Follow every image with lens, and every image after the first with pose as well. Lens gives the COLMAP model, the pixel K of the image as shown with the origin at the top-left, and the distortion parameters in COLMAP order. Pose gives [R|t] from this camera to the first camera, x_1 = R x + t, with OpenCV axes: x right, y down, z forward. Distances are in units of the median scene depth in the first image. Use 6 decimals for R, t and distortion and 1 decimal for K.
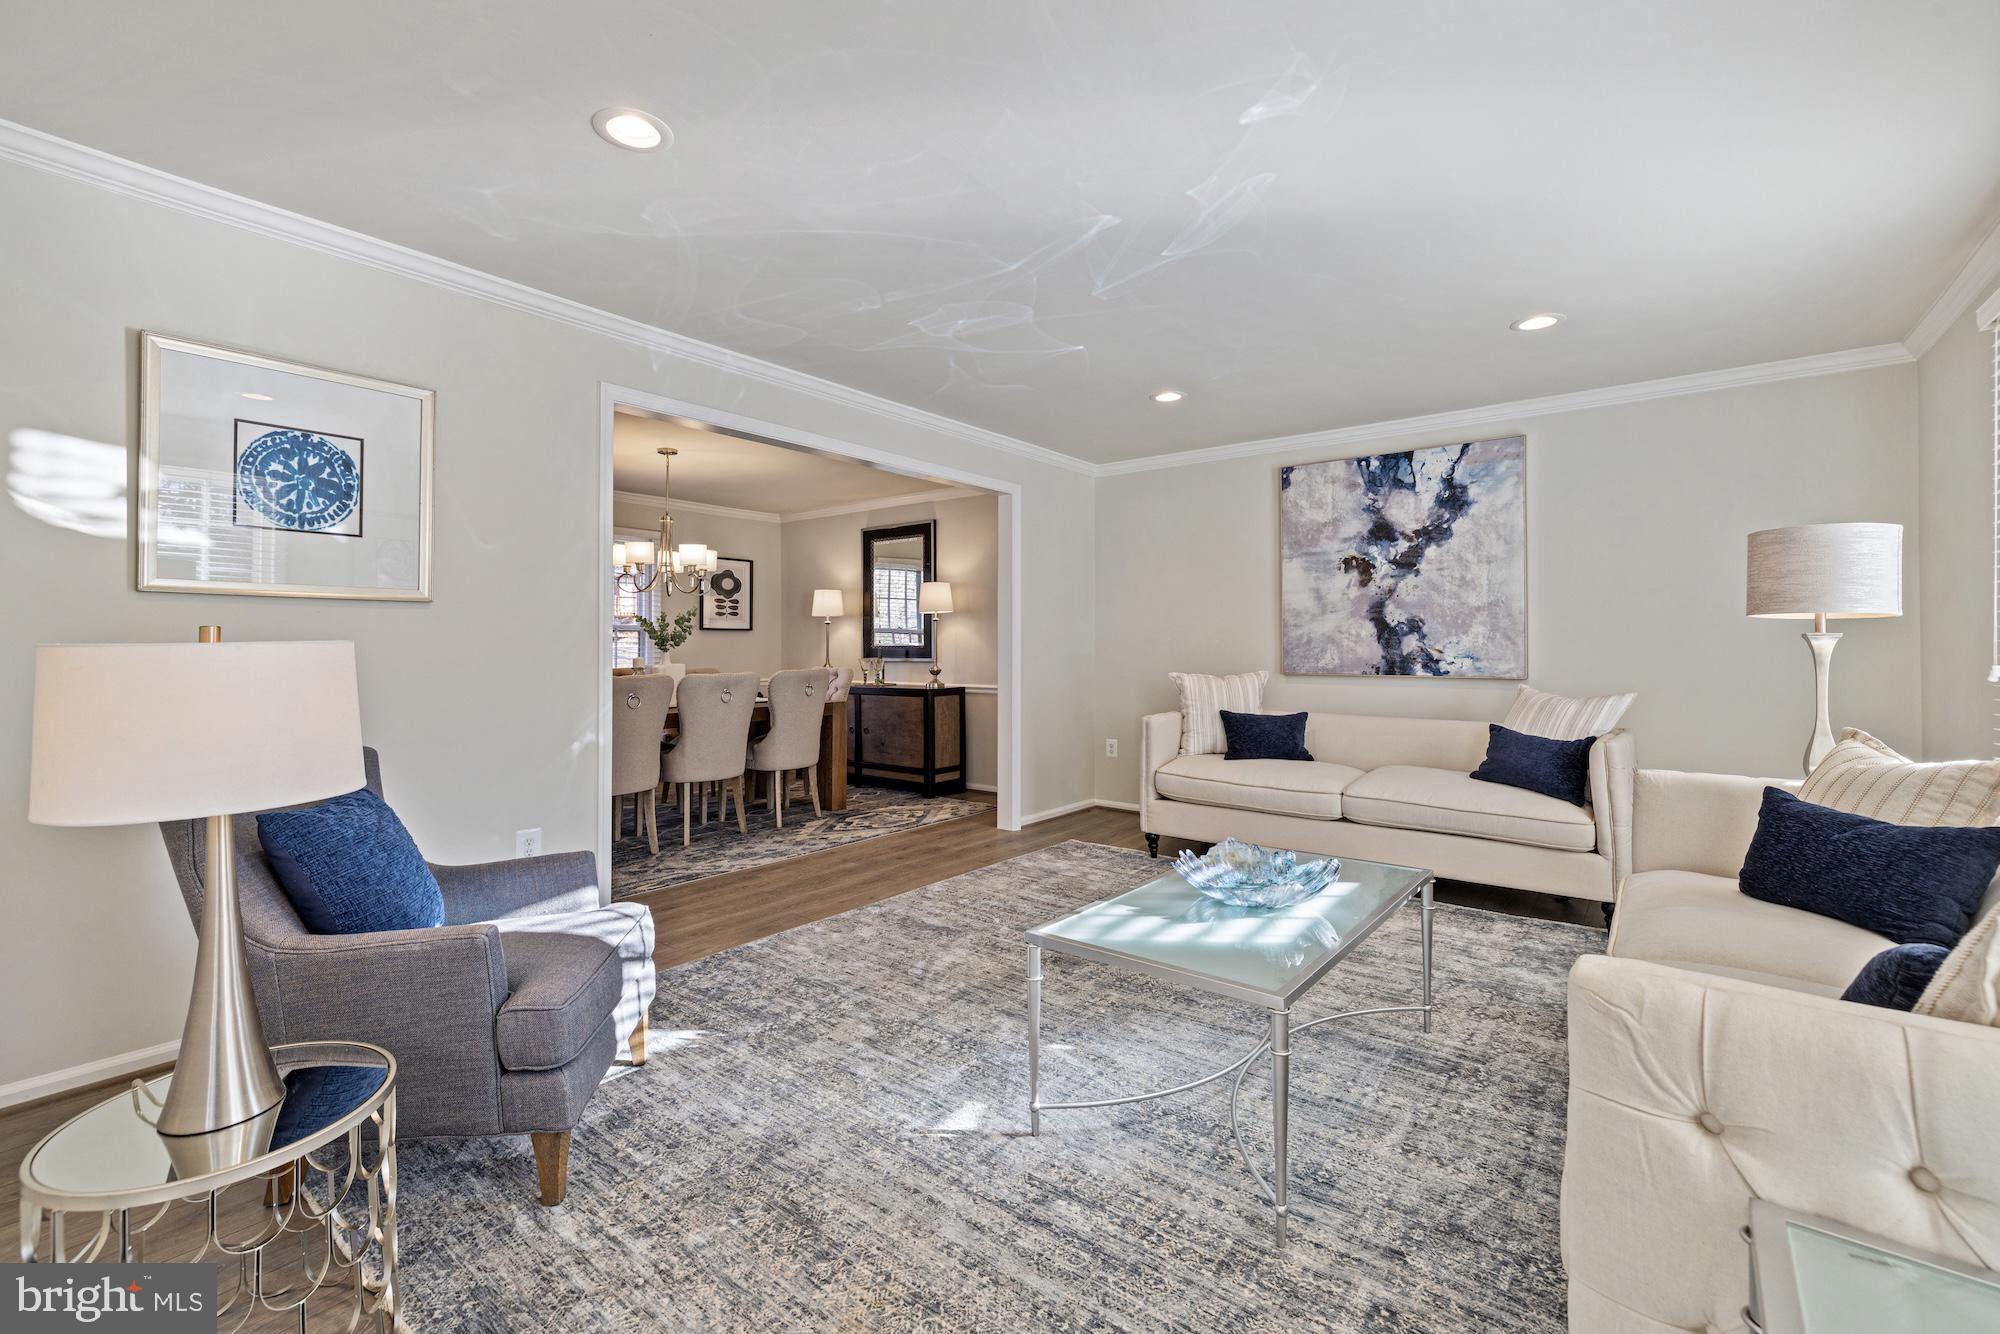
lens RADIAL K [[852.9, 0, 962.2], [0, 852.9, 634.3], [0, 0, 1]] dist [0.001663, 0.000030]
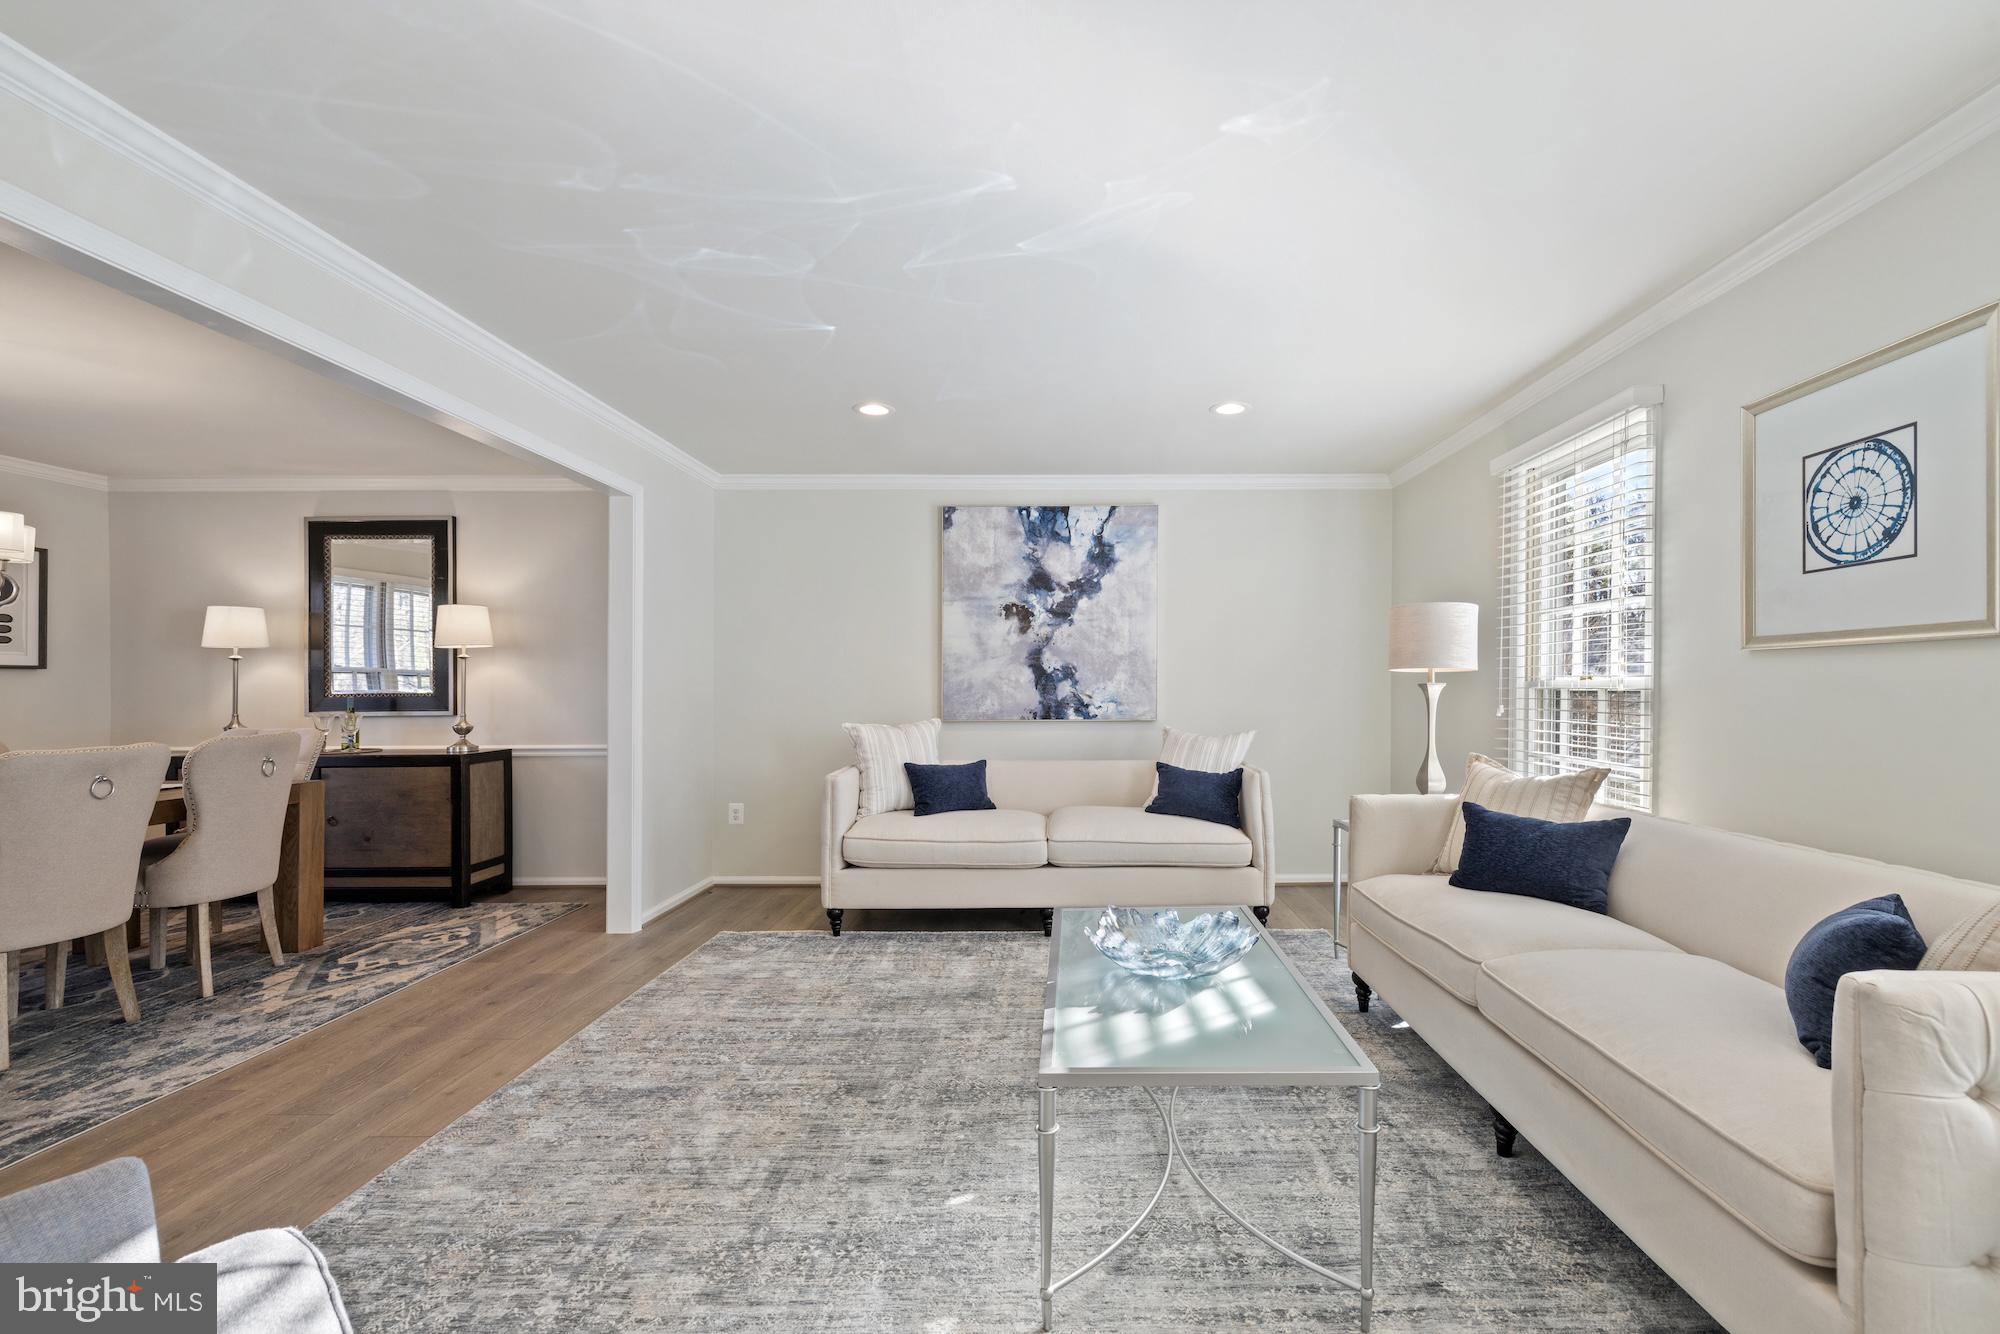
lens RADIAL K [[888.5, 0, 1082.4], [0, 888.5, 688.4], [0, 0, 1]] dist [0.000324, 0.000117]
pose [[0.771850, -0.003986, 0.635792, -0.154925], [-0.004926, 0.999913, 0.012249, -0.003795], [-0.635785, -0.012586, 0.771763, 0.137402]]
